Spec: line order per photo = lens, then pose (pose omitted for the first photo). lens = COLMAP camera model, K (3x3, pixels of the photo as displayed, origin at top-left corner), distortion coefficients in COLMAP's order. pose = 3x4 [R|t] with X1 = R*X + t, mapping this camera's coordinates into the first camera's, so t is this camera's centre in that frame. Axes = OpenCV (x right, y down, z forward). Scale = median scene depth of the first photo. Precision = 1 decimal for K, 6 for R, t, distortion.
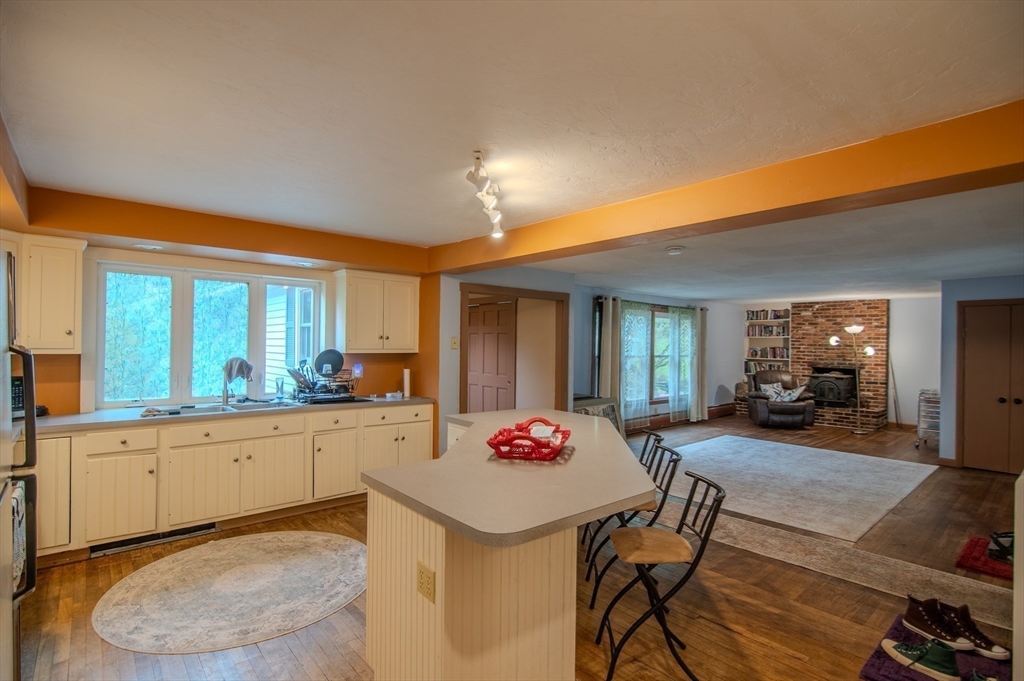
lens RADIAL K [[502.7, 0, 511.5], [0, 502.7, 344.2], [0, 0, 1]] dist [-0.024791, 0.003248]
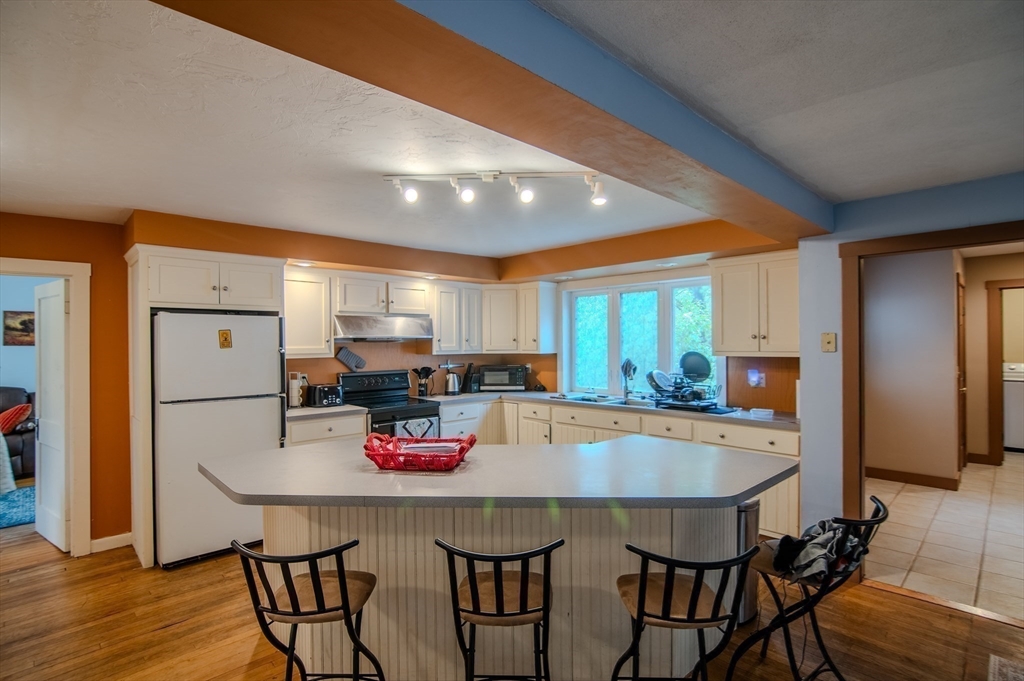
lens RADIAL K [[502.7, 0, 511.5], [0, 502.7, 344.2], [0, 0, 1]] dist [-0.024791, 0.003248]
pose [[0.043998, -0.012994, -0.998947, 0.592147], [0.002358, 0.999914, -0.012903, 0.008676], [0.999029, -0.001788, 0.044025, 0.691682]]
